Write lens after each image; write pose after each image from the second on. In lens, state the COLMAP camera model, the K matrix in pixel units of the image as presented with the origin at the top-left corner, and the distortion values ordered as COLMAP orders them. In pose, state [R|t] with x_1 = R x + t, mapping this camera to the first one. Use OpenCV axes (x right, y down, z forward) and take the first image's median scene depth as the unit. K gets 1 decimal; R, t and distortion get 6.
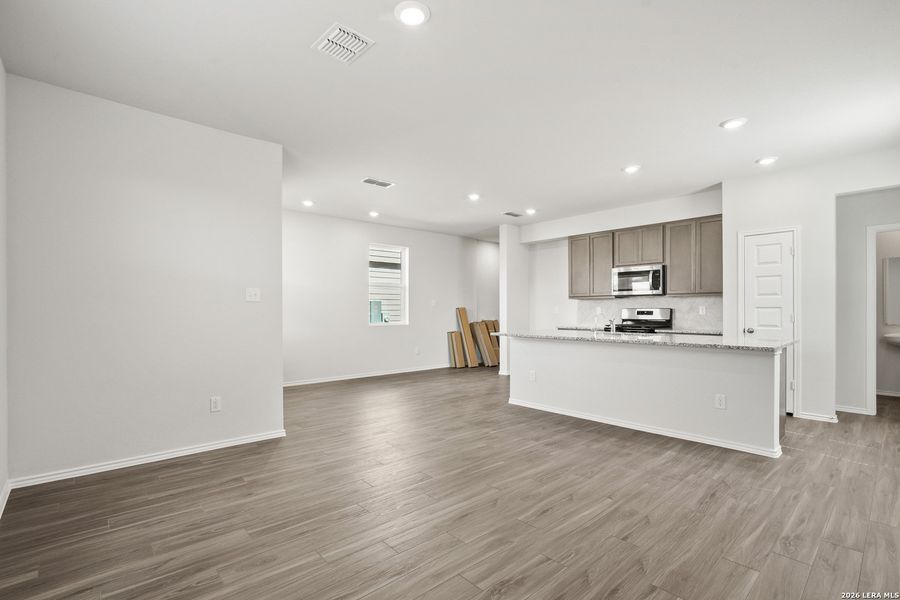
lens RADIAL K [[418.1, 0, 449.7], [0, 418.1, 307.2], [0, 0, 1]] dist [-0.052918, 0.024169]
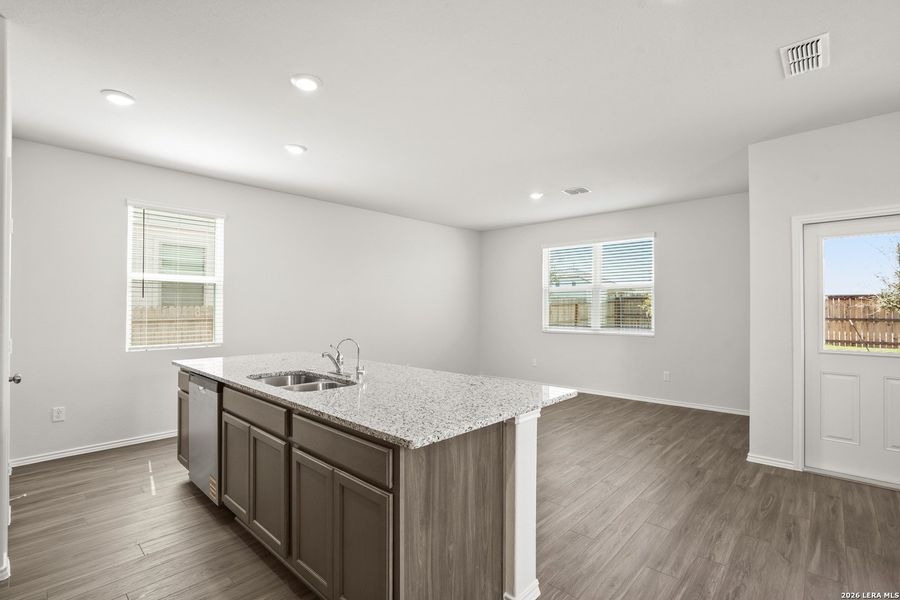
lens RADIAL K [[418.6, 0, 448.6], [0, 418.6, 305.0], [0, 0, 1]] dist [-0.050719, 0.021959]
pose [[-0.996198, 0.001829, -0.087099, 0.233696], [0.003180, 0.999877, -0.015369, -0.015492], [0.087060, -0.015588, -0.996081, 1.258983]]
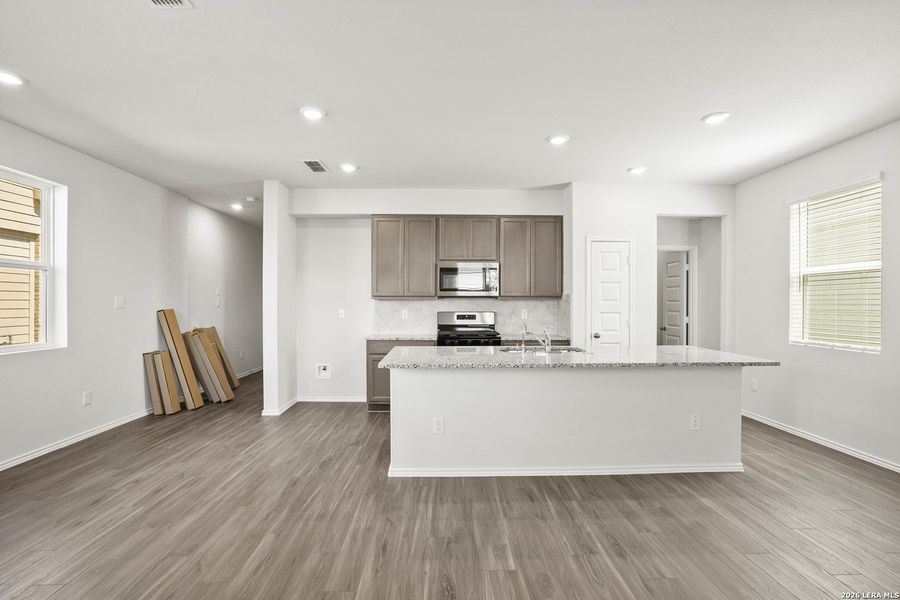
lens RADIAL K [[418.6, 0, 448.6], [0, 418.6, 305.0], [0, 0, 1]] dist [-0.050719, 0.021959]
pose [[0.650246, 0.000090, 0.759724, -0.236093], [-0.007188, 0.999956, 0.006035, -0.018170], [-0.759690, -0.009385, 0.650218, 0.514773]]
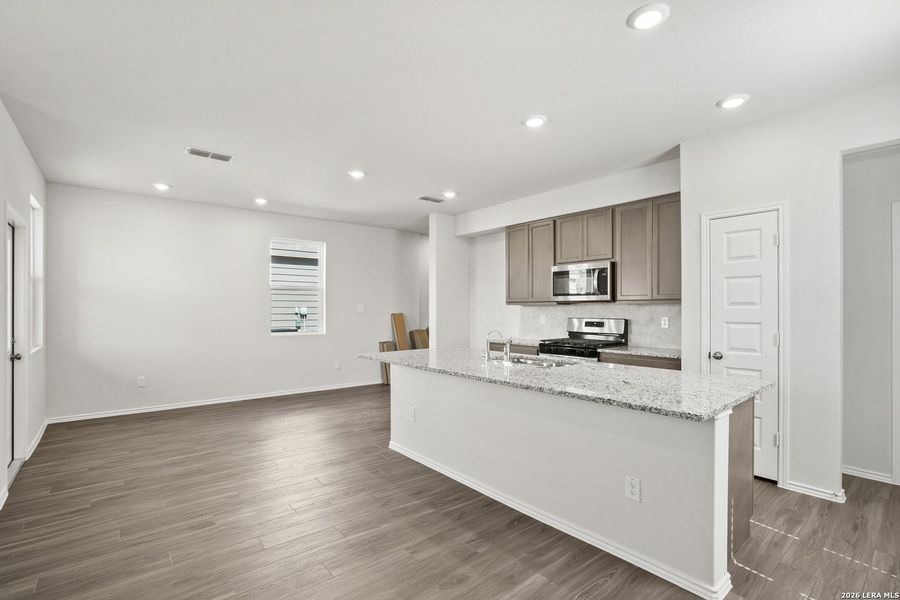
lens RADIAL K [[418.6, 0, 448.6], [0, 418.6, 305.0], [0, 0, 1]] dist [-0.050719, 0.021959]
pose [[0.999213, 0.001953, -0.039617, 0.257810], [-0.002055, 0.999995, -0.002540, -0.021708], [0.039612, 0.002619, 0.999212, 0.240729]]
